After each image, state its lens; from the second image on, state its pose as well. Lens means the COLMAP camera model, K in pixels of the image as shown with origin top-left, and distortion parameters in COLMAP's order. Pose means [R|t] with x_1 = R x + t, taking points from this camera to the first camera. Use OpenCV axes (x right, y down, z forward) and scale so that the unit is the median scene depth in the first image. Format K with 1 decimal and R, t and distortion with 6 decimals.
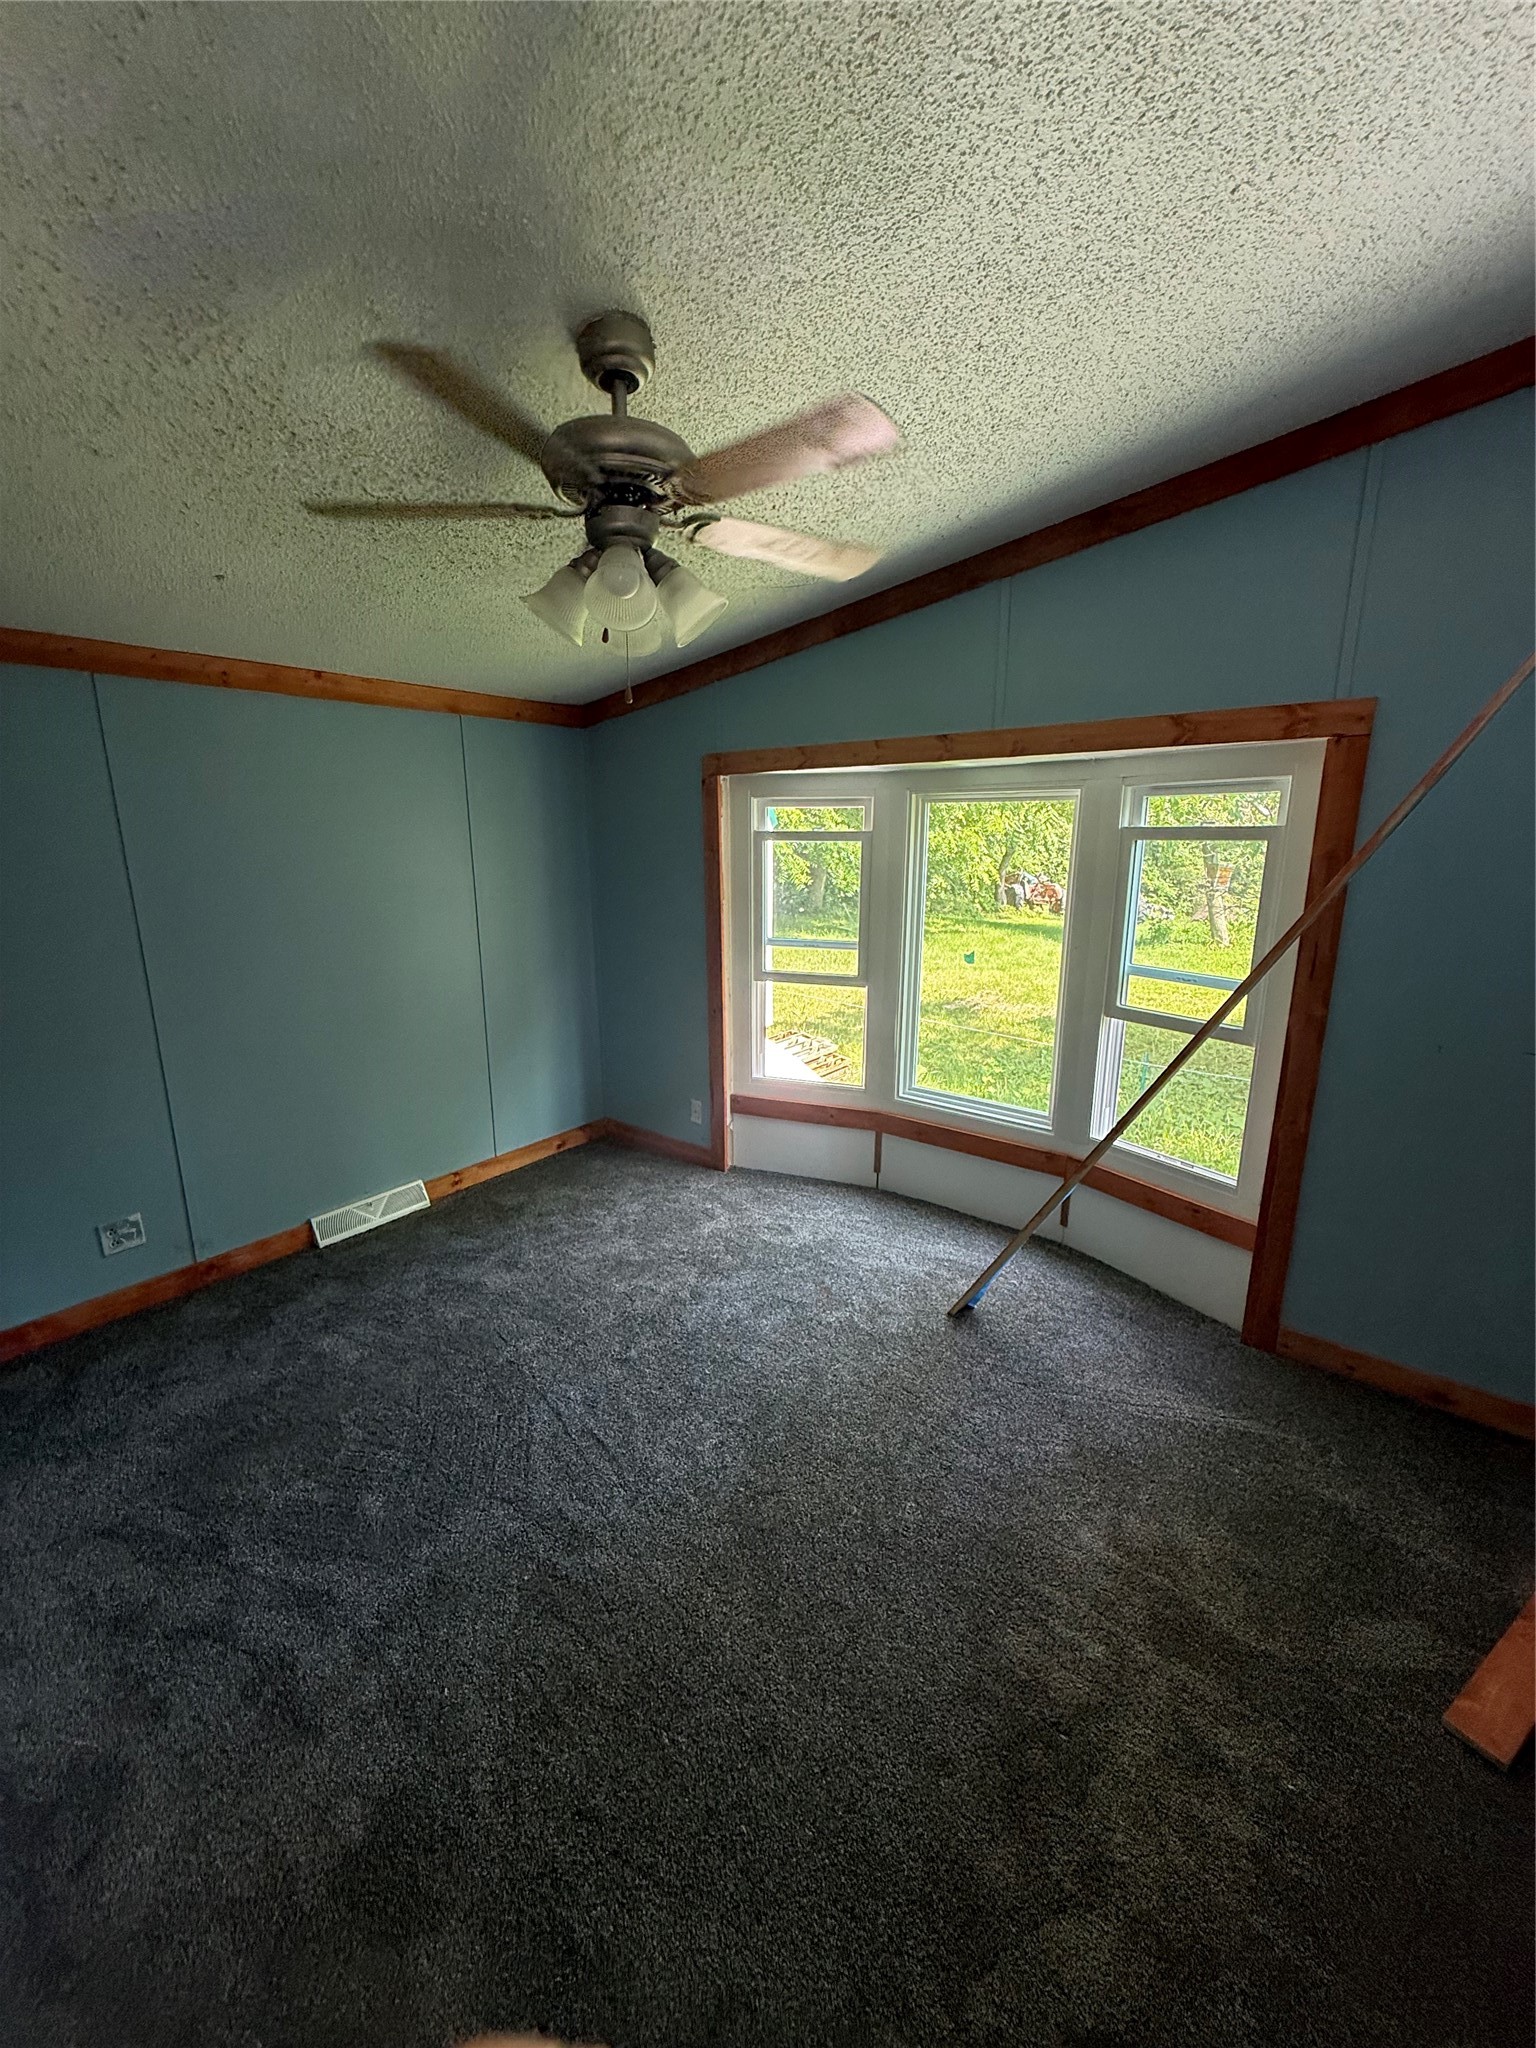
lens RADIAL K [[820.8, 0, 760.5], [0, 820.8, 1021.2], [0, 0, 1]] dist [-0.001042, 0.000099]
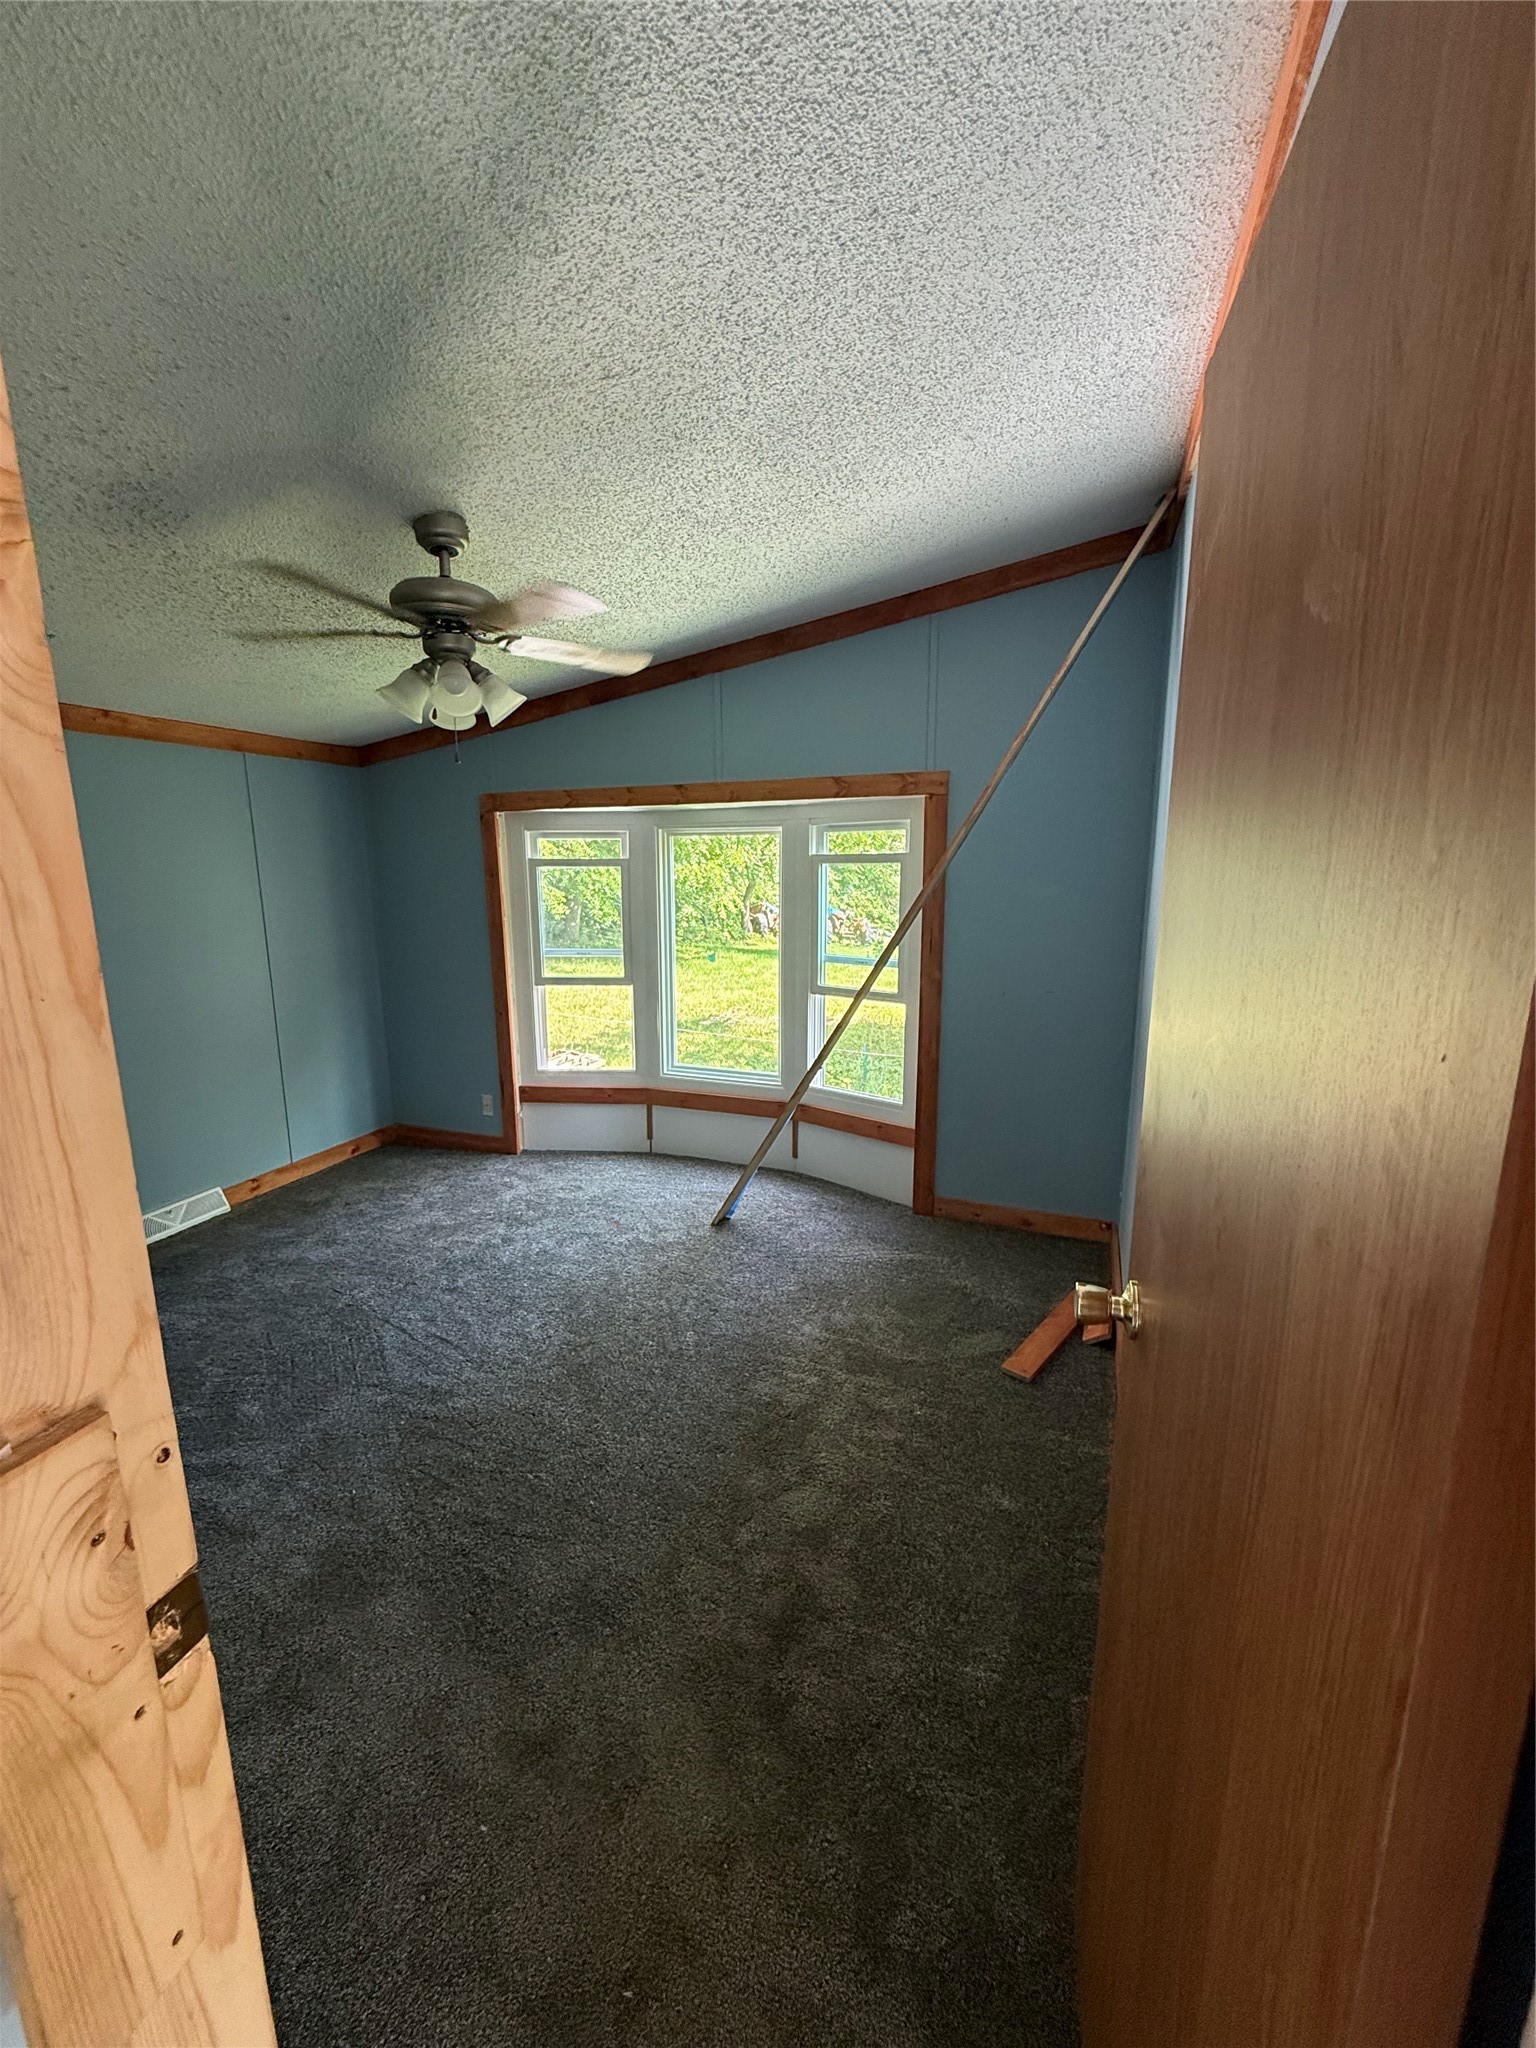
lens RADIAL K [[820.8, 0, 763.0], [0, 820.8, 1020.0], [0, 0, 1]] dist [-0.001042, 0.000099]
pose [[0.955733, -0.056176, 0.288824, -0.052066], [0.068300, 0.997149, -0.032063, 0.081415], [-0.286200, 0.050370, 0.956845, -0.288945]]
